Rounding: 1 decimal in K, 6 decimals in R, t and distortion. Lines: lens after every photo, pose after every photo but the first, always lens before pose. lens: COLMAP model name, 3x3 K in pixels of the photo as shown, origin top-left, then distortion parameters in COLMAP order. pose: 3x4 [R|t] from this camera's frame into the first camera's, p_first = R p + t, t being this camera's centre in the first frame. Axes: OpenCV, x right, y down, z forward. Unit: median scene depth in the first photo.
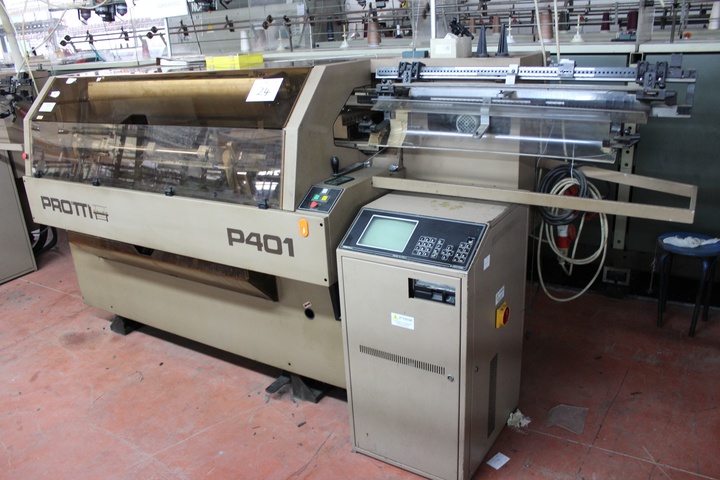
lens RADIAL K [[623.3, 0, 360.4], [0, 623.3, 283.1], [0, 0, 1]] dist [0.047953, -0.004703]
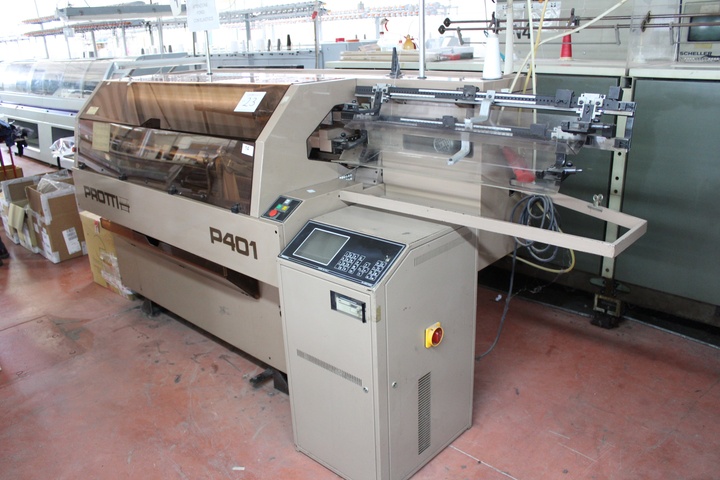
lens RADIAL K [[623.3, 0, 360.4], [0, 623.3, 283.1], [0, 0, 1]] dist [0.047953, -0.004703]
pose [[0.978686, 0.089529, -0.184822, 0.261960], [-0.087955, 0.995984, 0.016711, -0.034126], [0.185576, -0.000099, 0.982630, -0.017916]]
